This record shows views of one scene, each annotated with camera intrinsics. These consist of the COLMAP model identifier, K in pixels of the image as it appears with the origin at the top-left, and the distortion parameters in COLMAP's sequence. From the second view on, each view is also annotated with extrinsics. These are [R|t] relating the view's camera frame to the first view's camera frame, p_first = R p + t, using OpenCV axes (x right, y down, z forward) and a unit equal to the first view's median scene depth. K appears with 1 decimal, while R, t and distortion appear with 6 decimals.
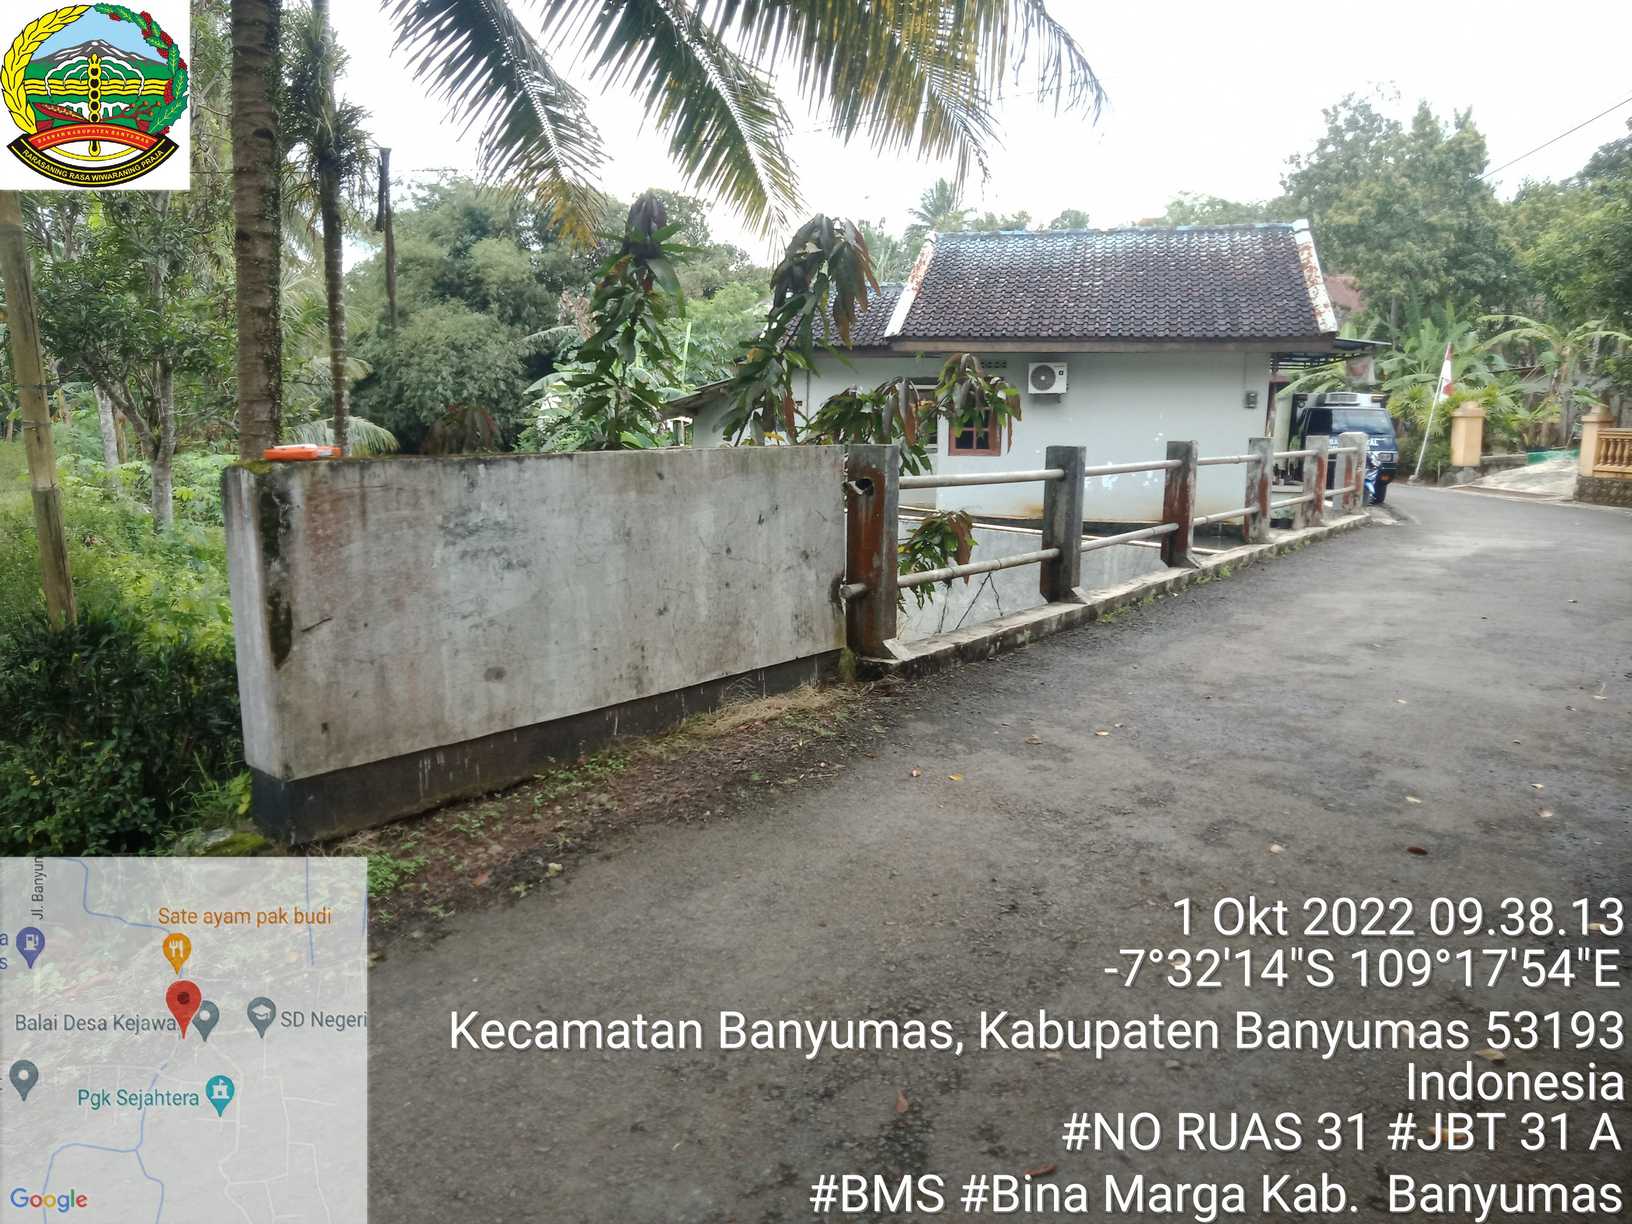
lens RADIAL K [[1195.5, 0, 816.0], [0, 1195.5, 612.0], [0, 0, 1]] dist [0.027340, -0.000024]
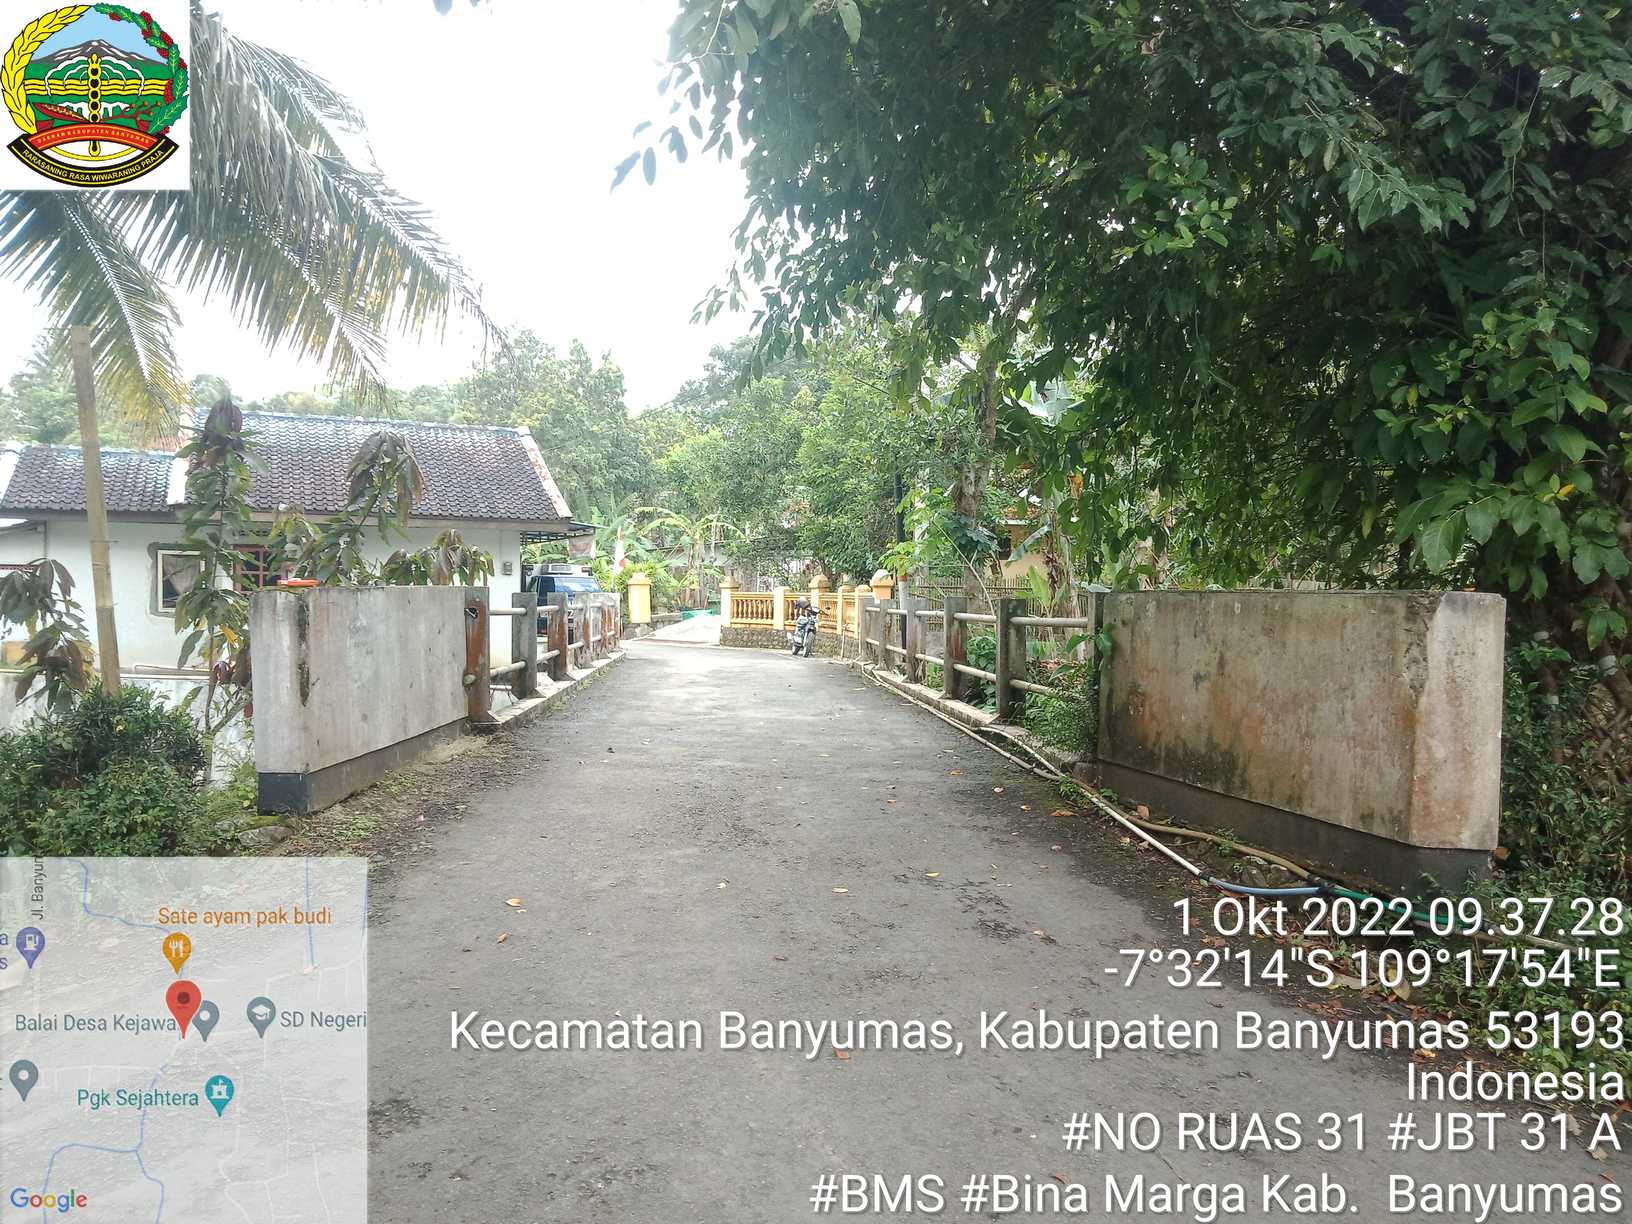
lens RADIAL K [[1195.5, 0, 816.0], [0, 1195.5, 612.0], [0, 0, 1]] dist [0.027340, -0.000024]
pose [[0.781976, -0.015384, 0.623118, -0.118074], [0.103054, 0.989128, -0.104906, 0.021235], [-0.614730, 0.146249, 0.775060, -0.101131]]
